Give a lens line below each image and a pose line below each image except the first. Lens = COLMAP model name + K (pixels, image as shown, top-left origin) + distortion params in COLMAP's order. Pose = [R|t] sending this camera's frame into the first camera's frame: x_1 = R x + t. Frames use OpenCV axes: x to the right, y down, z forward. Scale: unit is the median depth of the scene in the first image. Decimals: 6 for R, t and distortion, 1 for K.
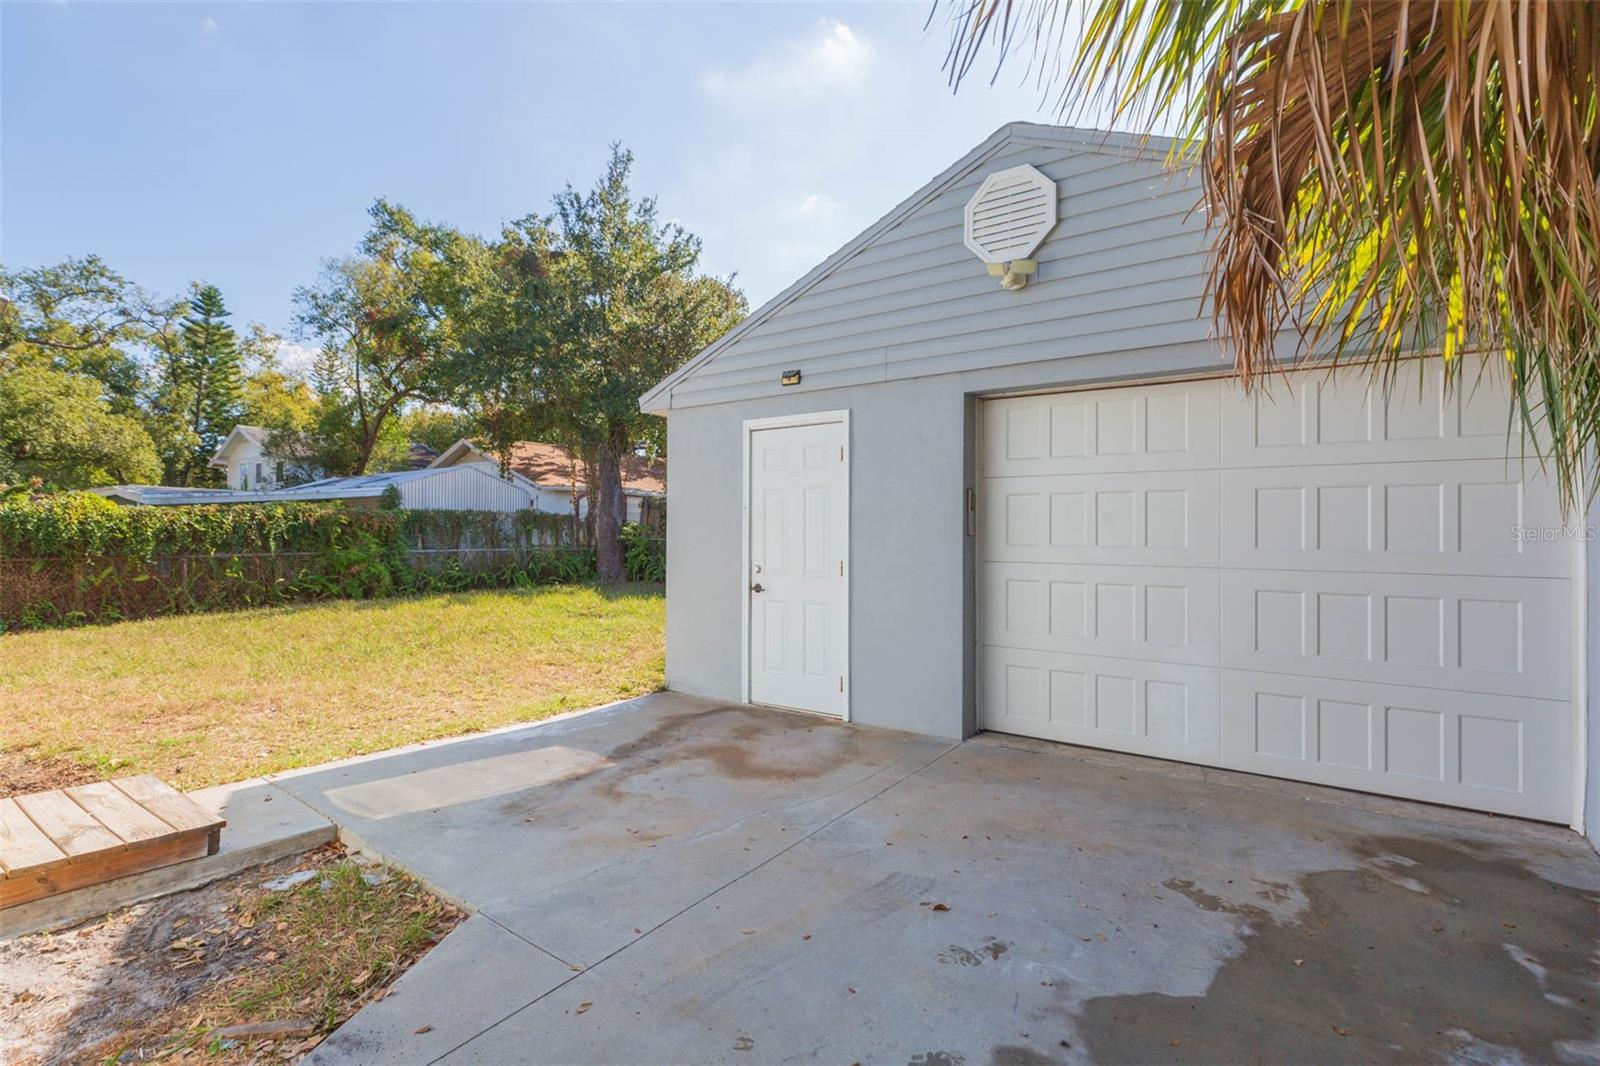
lens RADIAL K [[758.3, 0, 804.0], [0, 758.3, 526.0], [0, 0, 1]] dist [-0.002250, 0.000758]
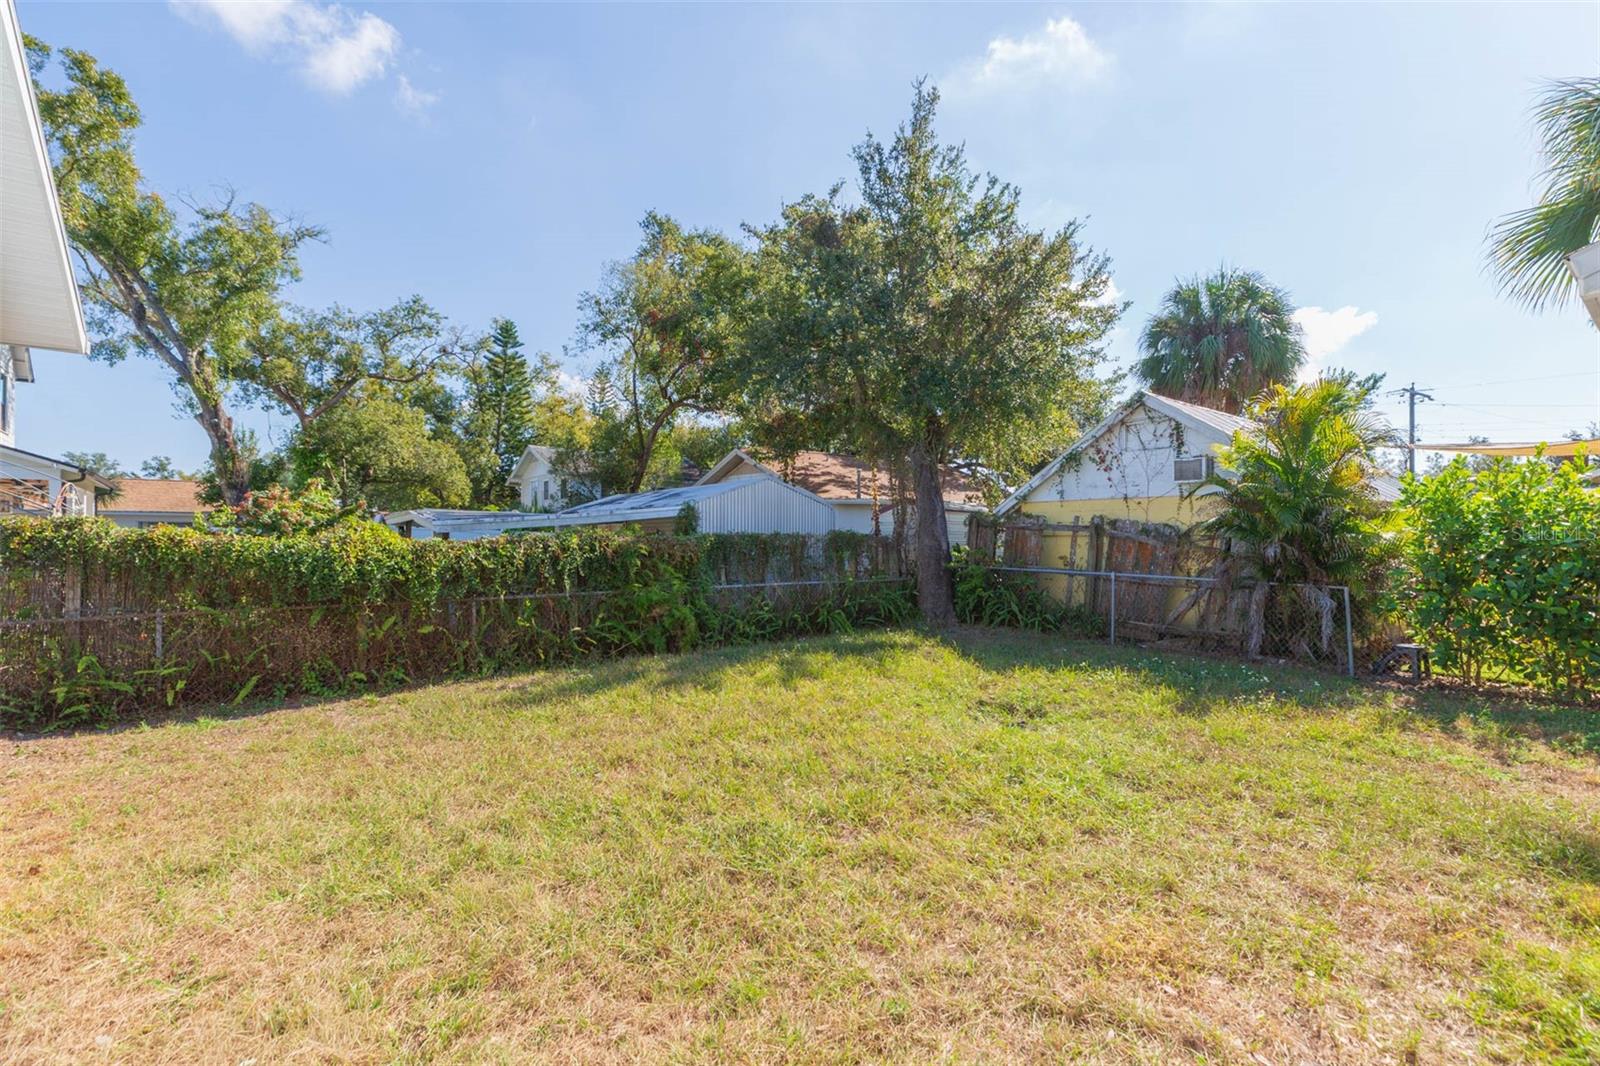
lens RADIAL K [[758.3, 0, 797.2], [0, 758.3, 535.3], [0, 0, 1]] dist [-0.002250, 0.000758]
pose [[0.954646, -0.002212, -0.297736, -0.130668], [0.002947, 0.999994, 0.002020, -0.014514], [0.297730, -0.002806, 0.954646, 0.174711]]
